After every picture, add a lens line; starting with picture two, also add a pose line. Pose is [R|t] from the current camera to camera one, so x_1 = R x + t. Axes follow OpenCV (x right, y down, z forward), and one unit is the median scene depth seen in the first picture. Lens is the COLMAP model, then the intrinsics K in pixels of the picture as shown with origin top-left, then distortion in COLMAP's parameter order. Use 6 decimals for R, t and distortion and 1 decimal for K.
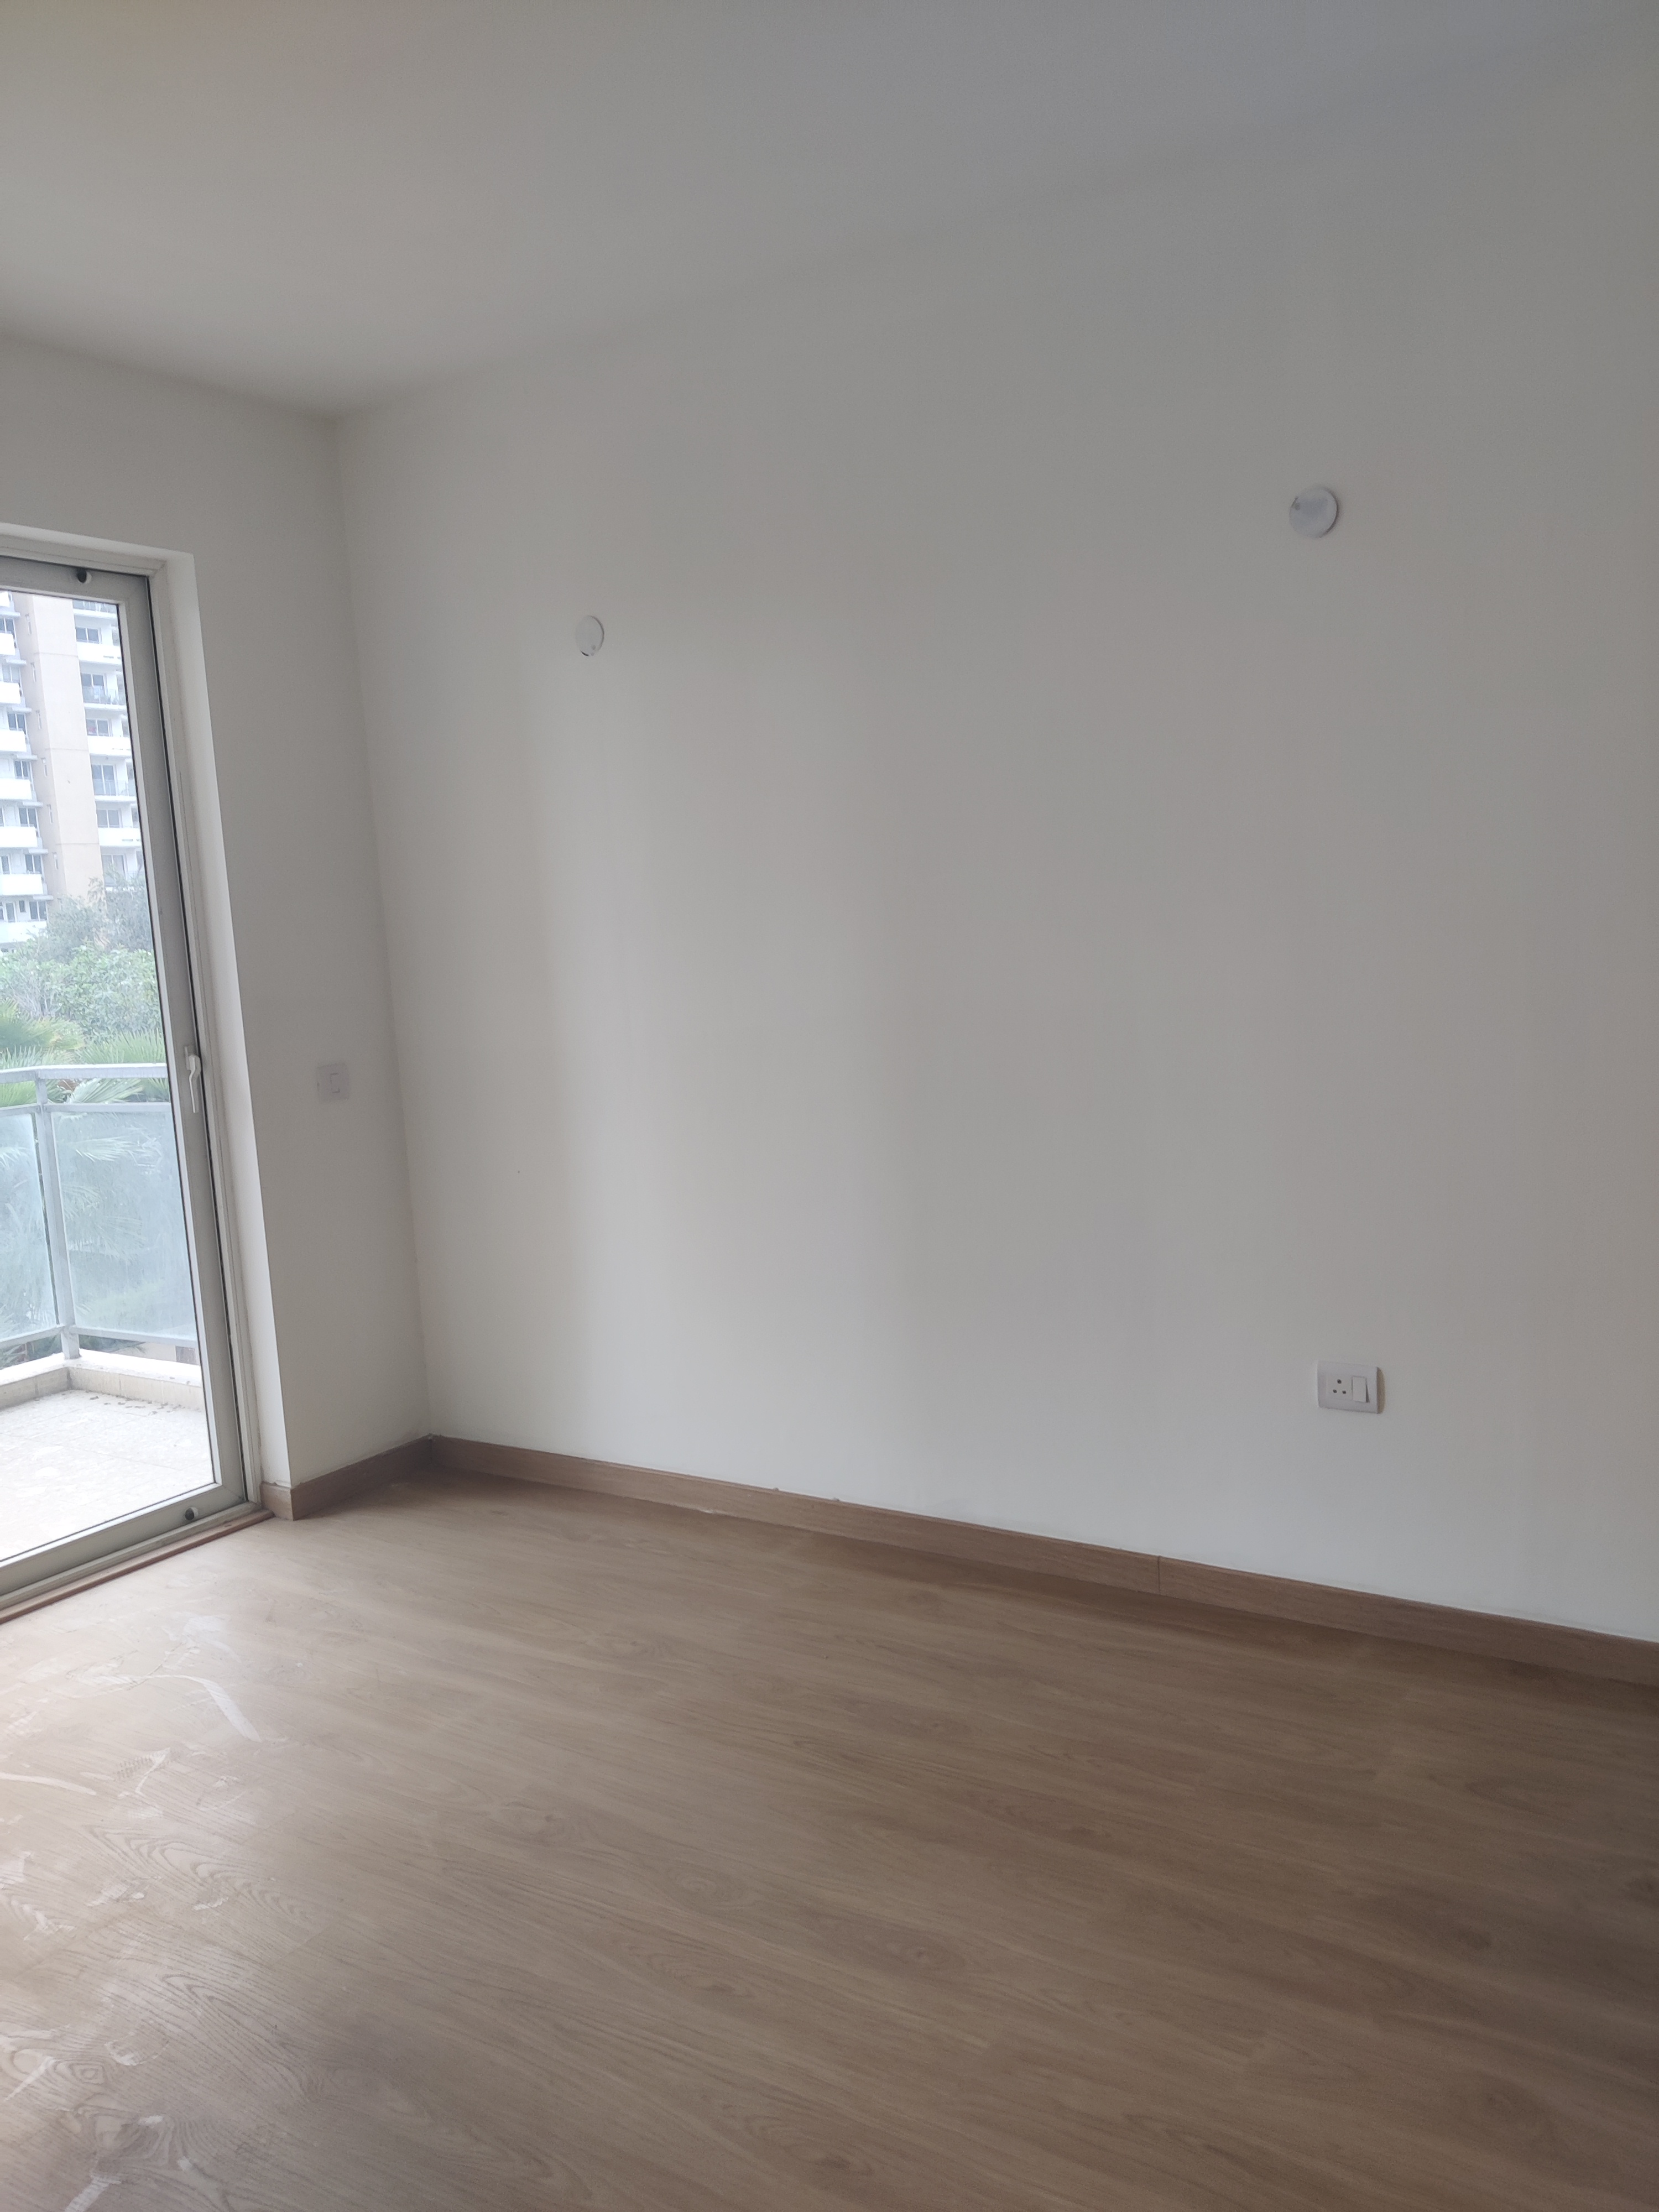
lens RADIAL K [[1699.2, 0, 830.2], [0, 1699.2, 1099.2], [0, 0, 1]] dist [0.009072, -0.014850]
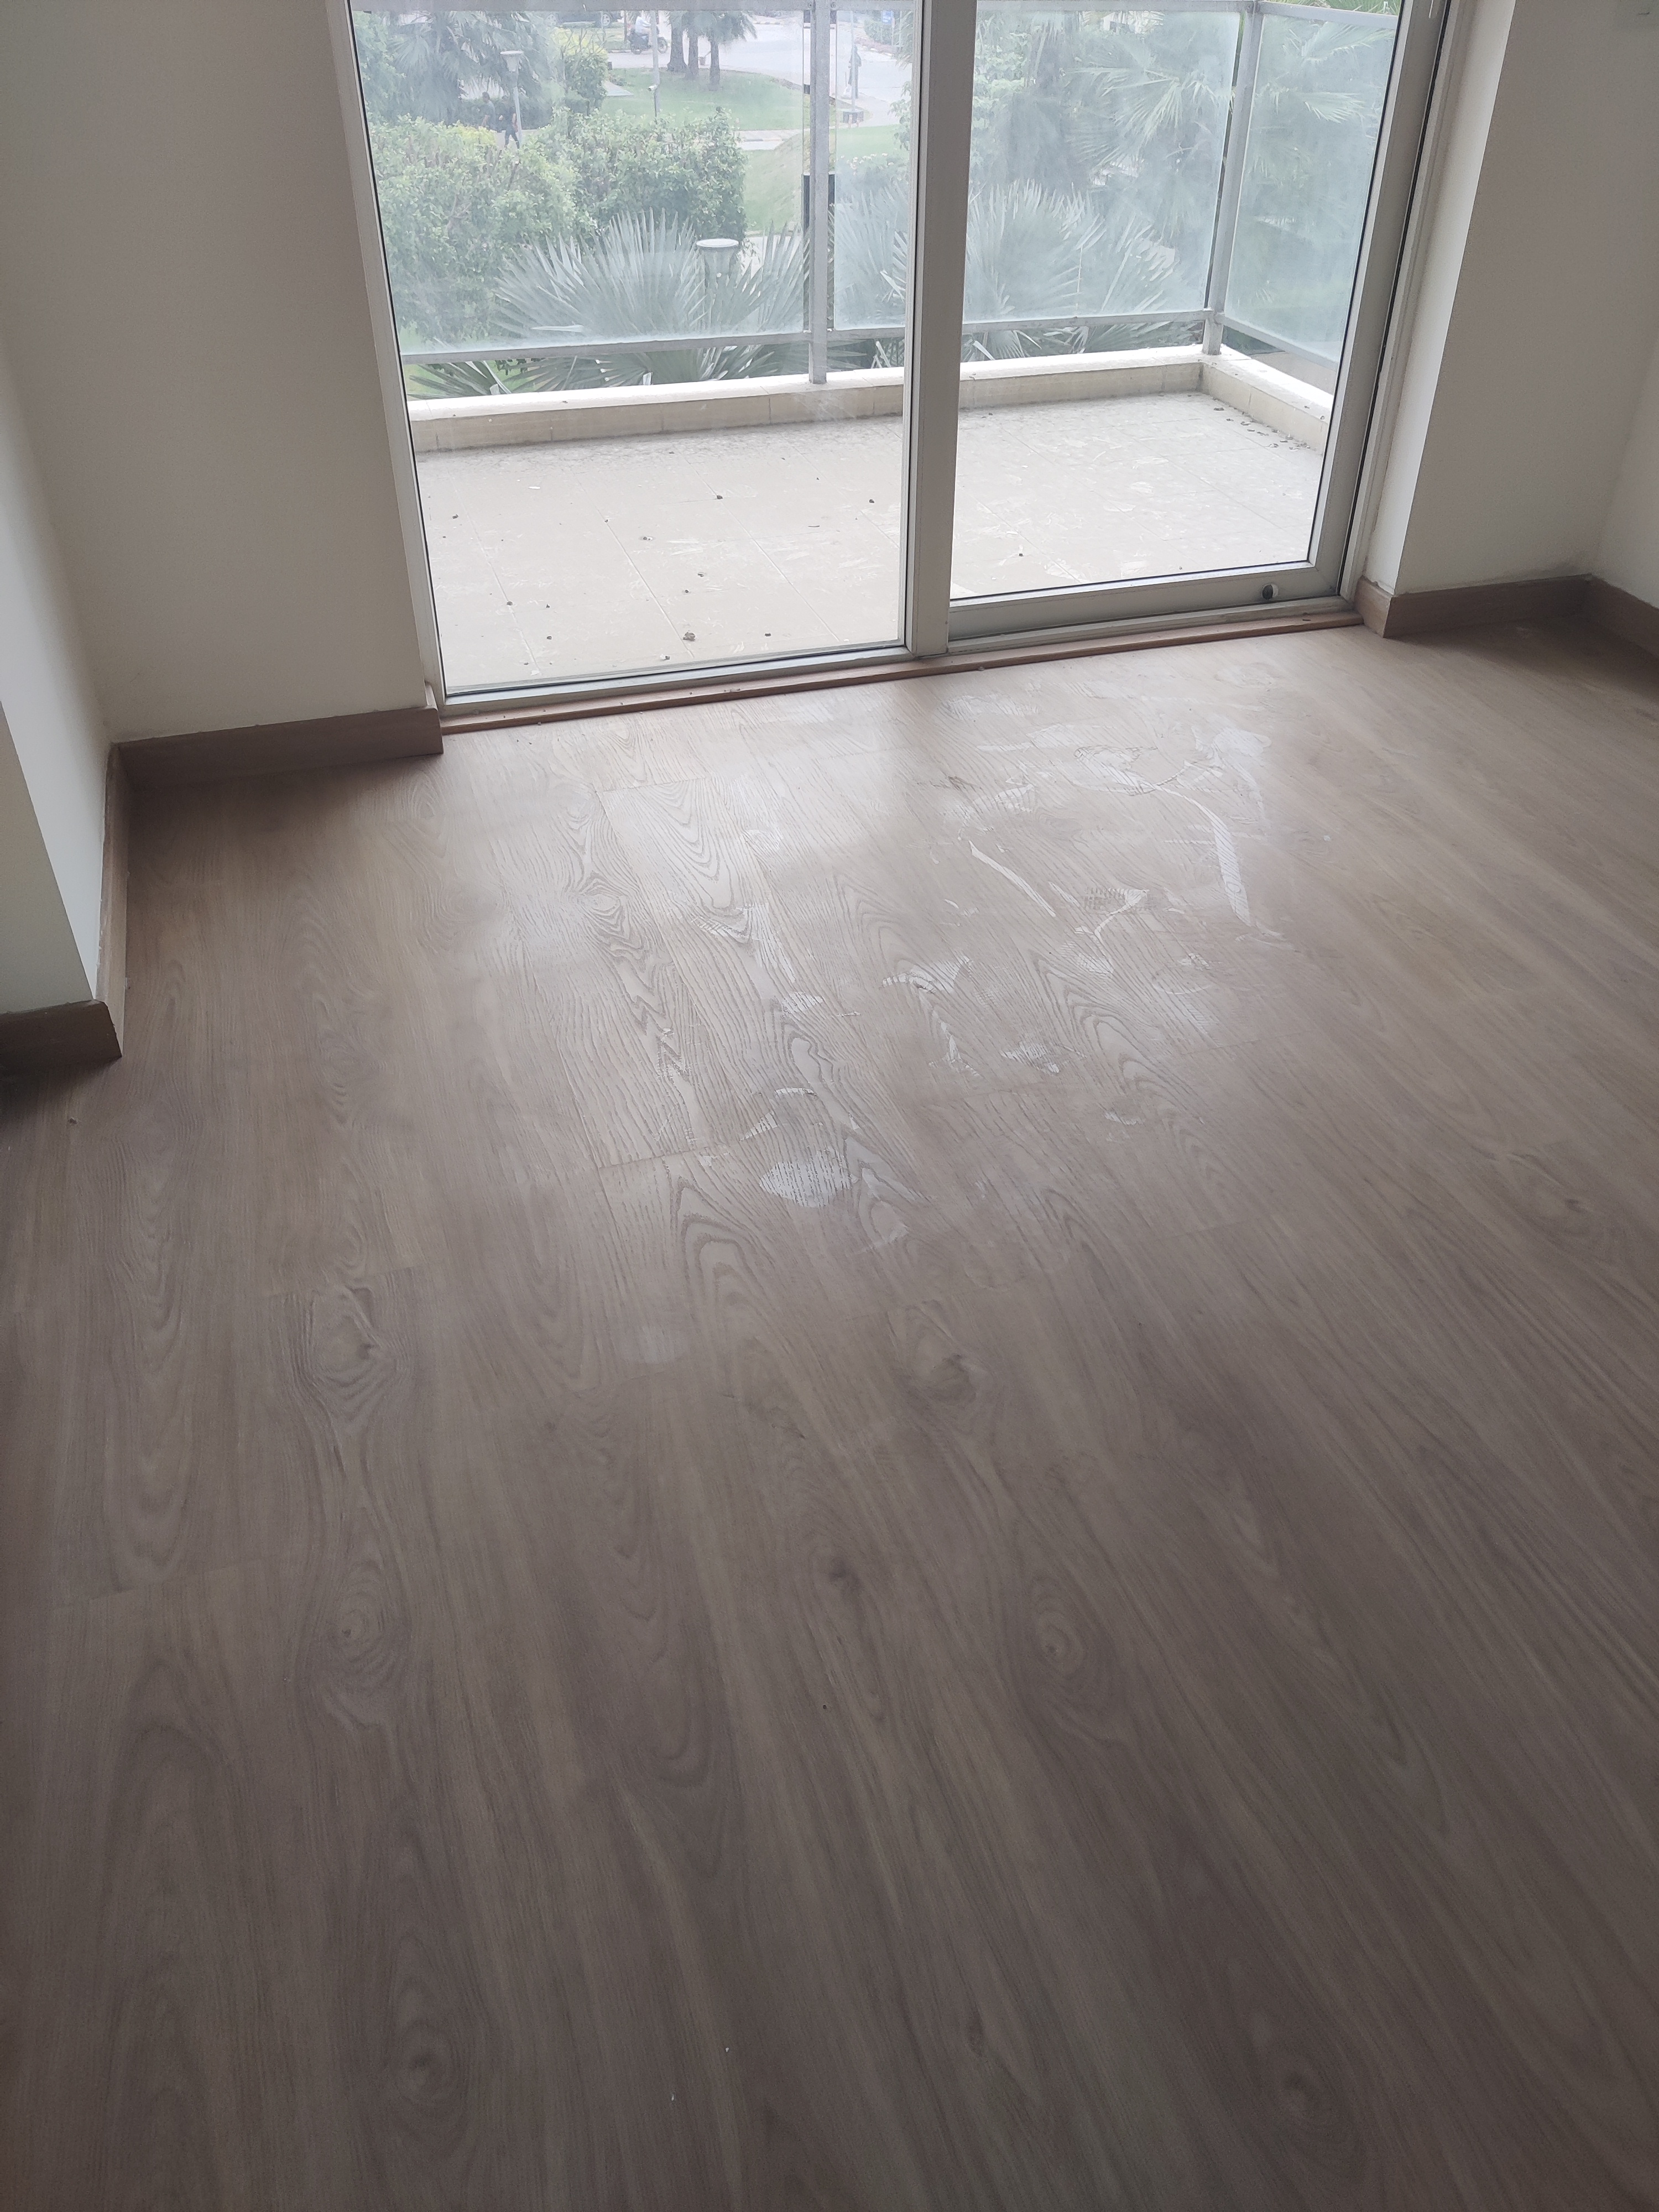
lens RADIAL K [[1699.2, 0, 838.0], [0, 1699.2, 1104.0], [0, 0, 1]] dist [0.009072, -0.014850]
pose [[0.784581, 0.423034, -0.453294, -0.078628], [-0.126891, 0.825167, 0.550453, 0.028895], [0.606904, -0.374356, 0.701089, 0.257259]]
